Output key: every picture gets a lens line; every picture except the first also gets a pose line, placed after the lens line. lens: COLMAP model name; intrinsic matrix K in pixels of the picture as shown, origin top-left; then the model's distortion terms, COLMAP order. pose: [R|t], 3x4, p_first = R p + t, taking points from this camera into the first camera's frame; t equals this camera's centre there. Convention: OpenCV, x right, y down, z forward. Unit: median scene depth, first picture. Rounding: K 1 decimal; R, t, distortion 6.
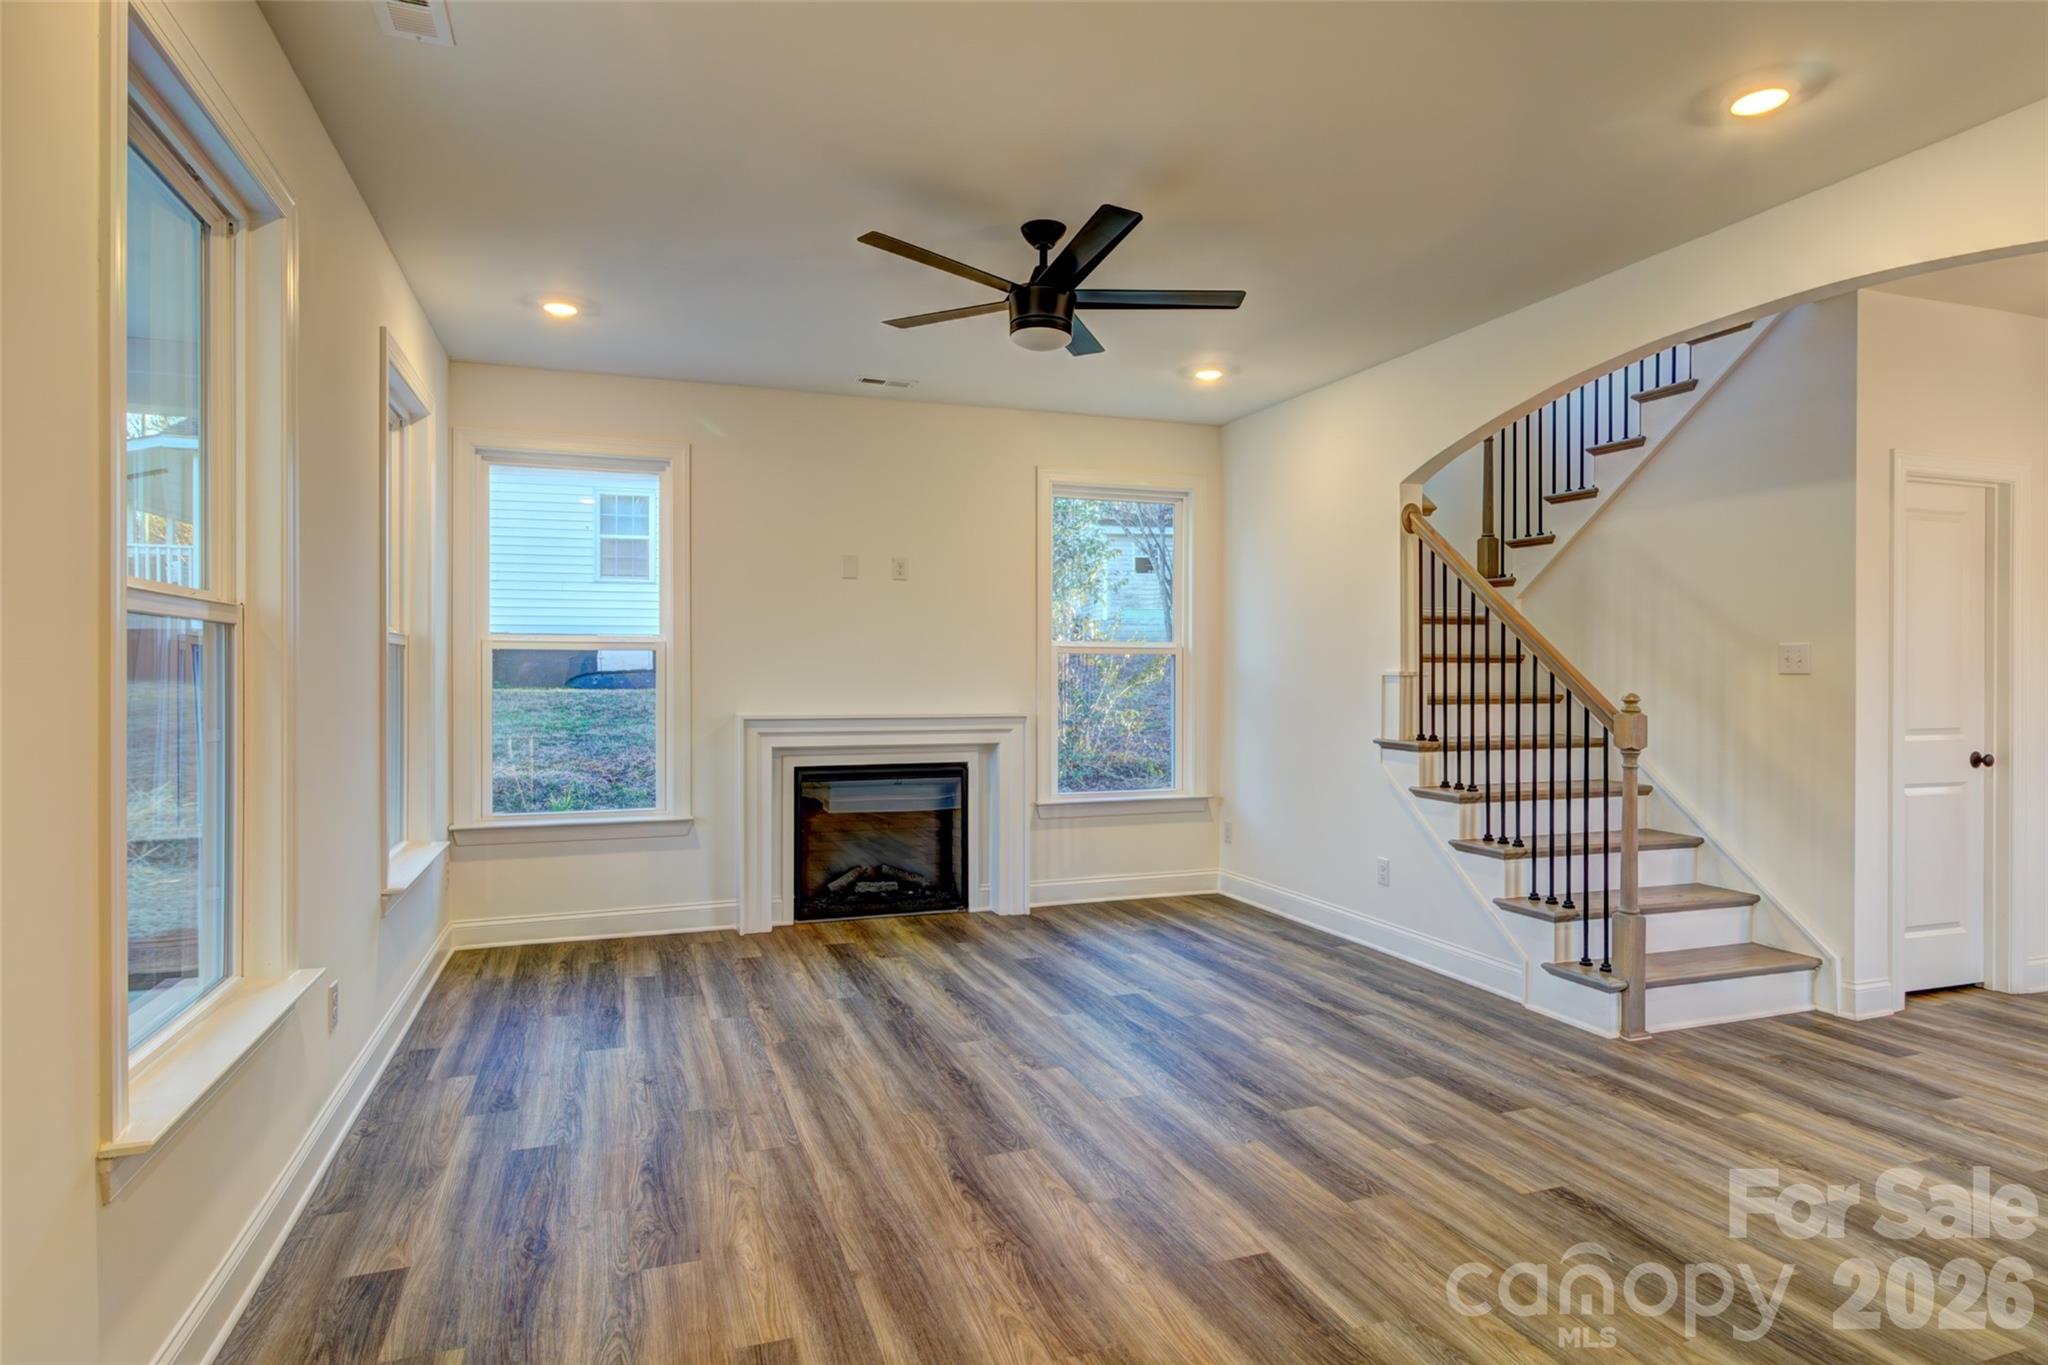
lens RADIAL K [[1123.4, 0, 1022.2], [0, 1123.4, 674.8], [0, 0, 1]] dist [0.001360, 0.001689]
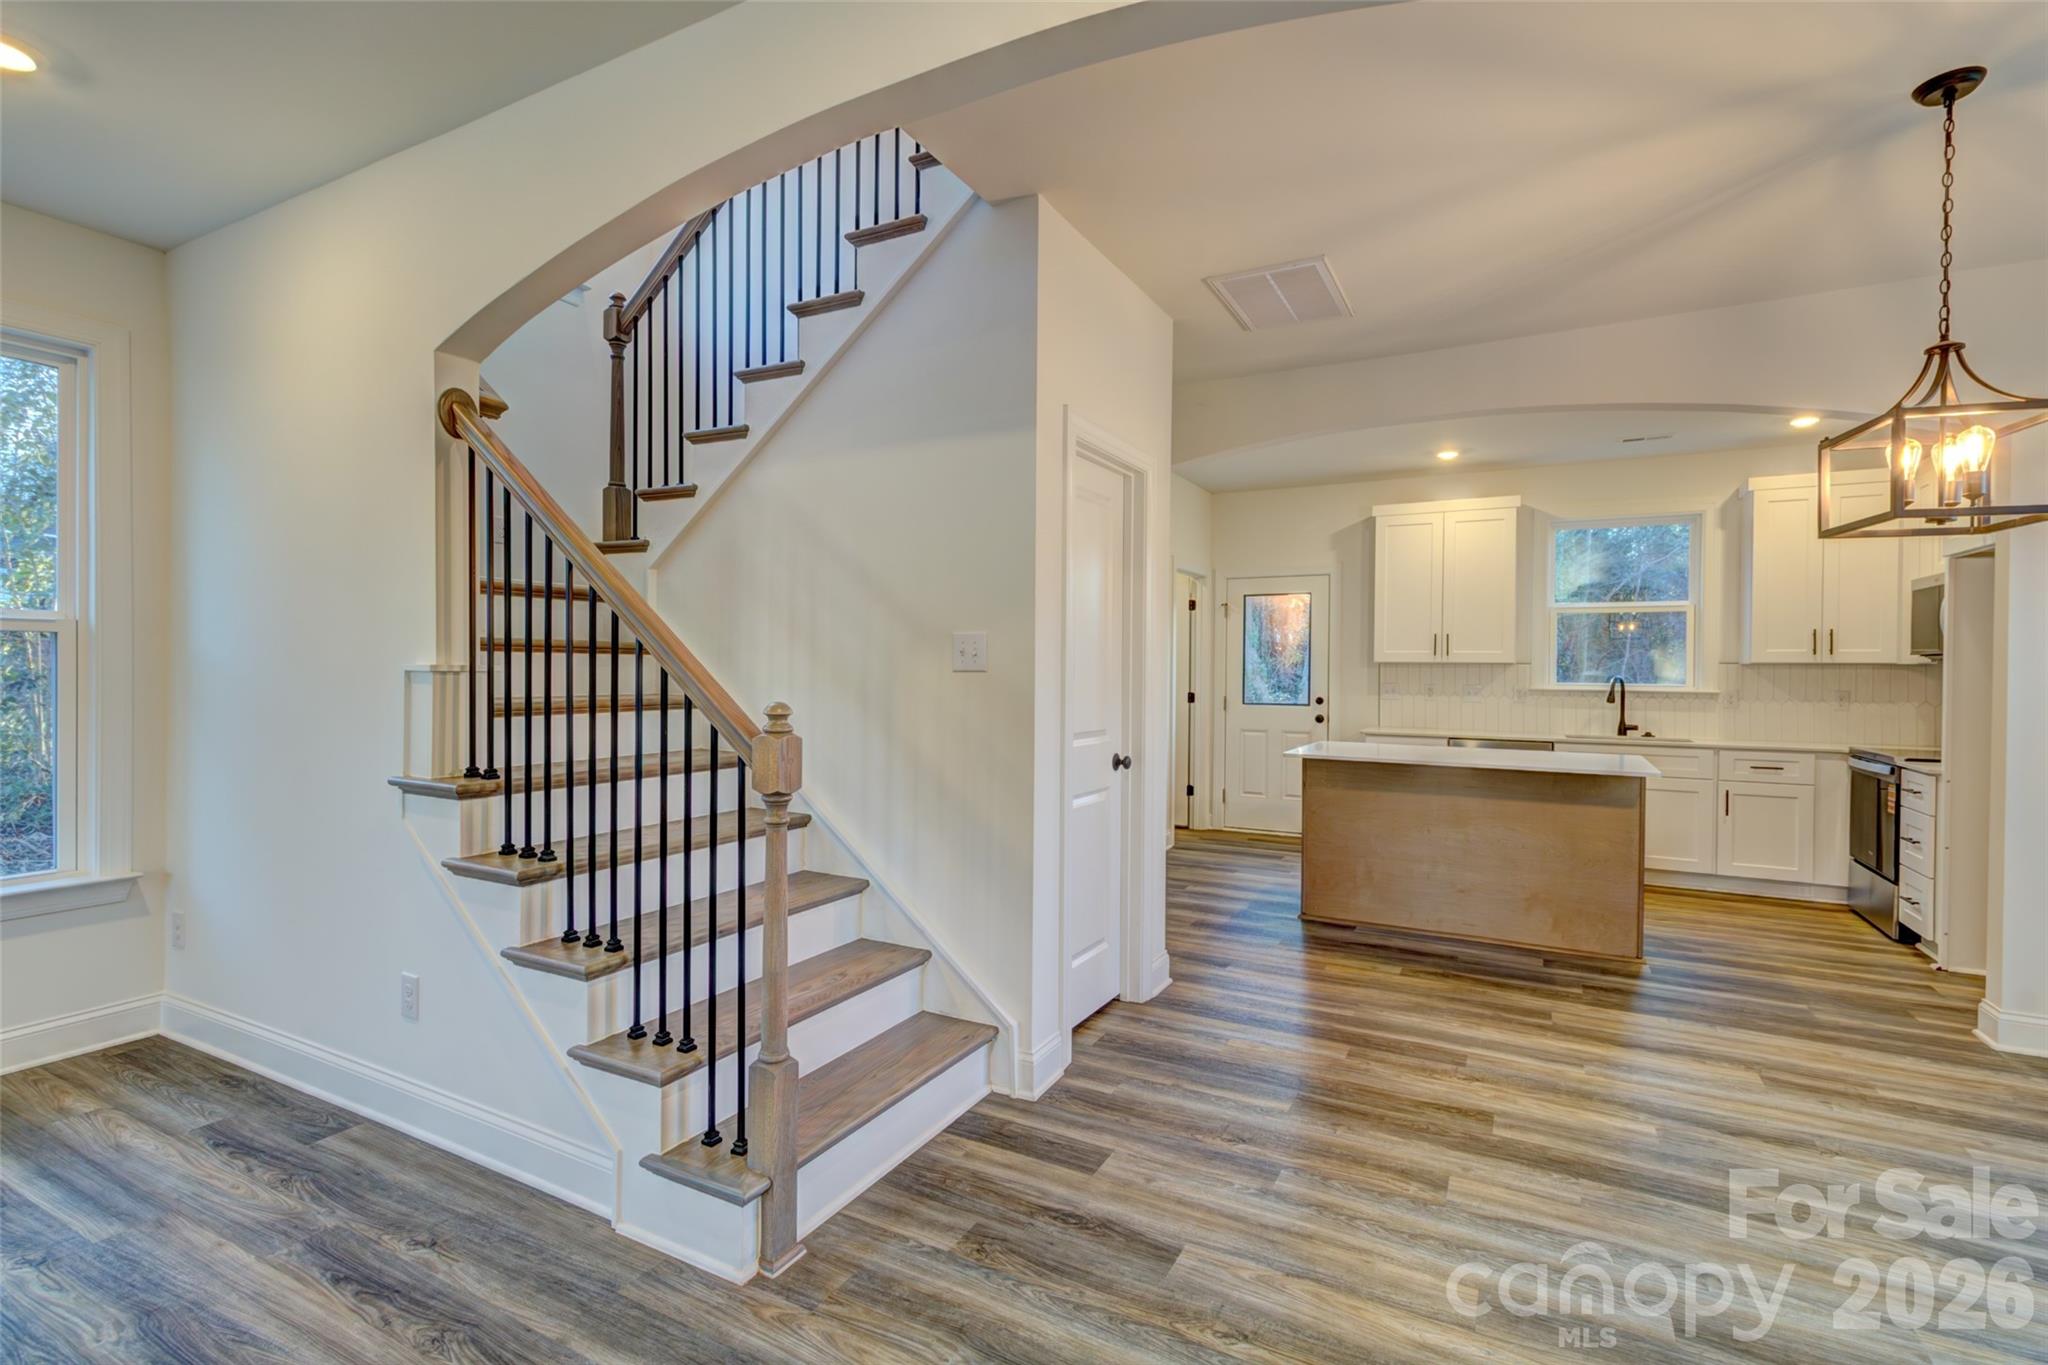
lens RADIAL K [[936.8, 0, 1025.2], [0, 936.8, 675.0], [0, 0, 1]] dist [0.003121, 0.000262]
pose [[0.745310, -0.000854, 0.666718, 0.254394], [-0.004475, 0.999970, 0.006283, -0.002126], [-0.666703, -0.007666, 0.745284, 0.446310]]
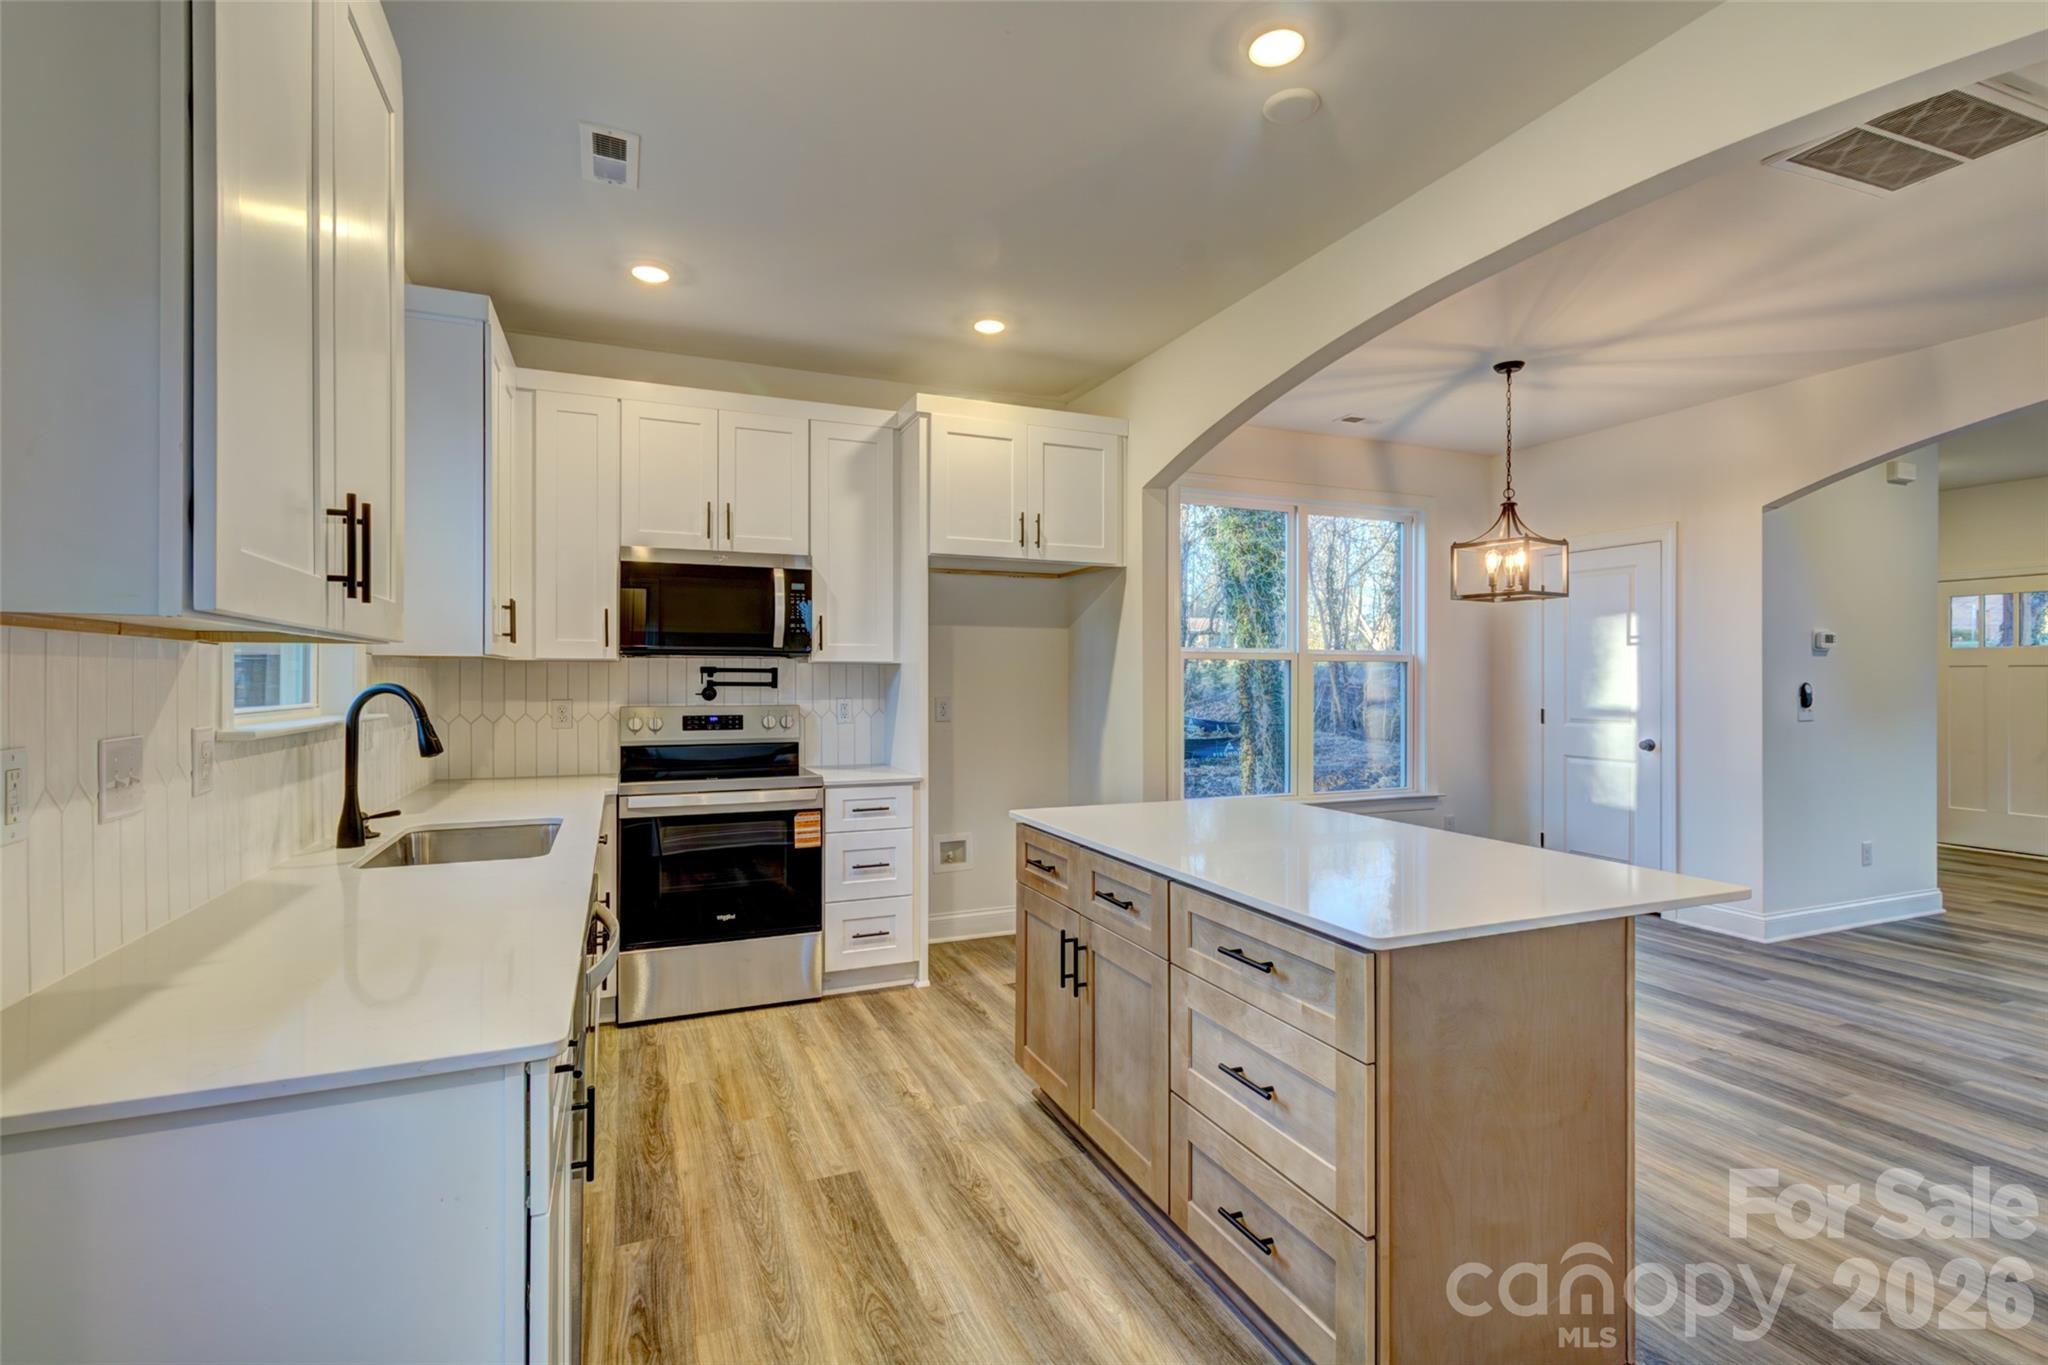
lens RADIAL K [[936.8, 0, 1025.2], [0, 936.8, 675.0], [0, 0, 1]] dist [0.003121, 0.000262]
pose [[-0.998570, -0.004880, -0.053236, 1.425365], [-0.004922, 0.999988, 0.000657, -0.002971], [0.053232, 0.000919, -0.998582, 1.362123]]
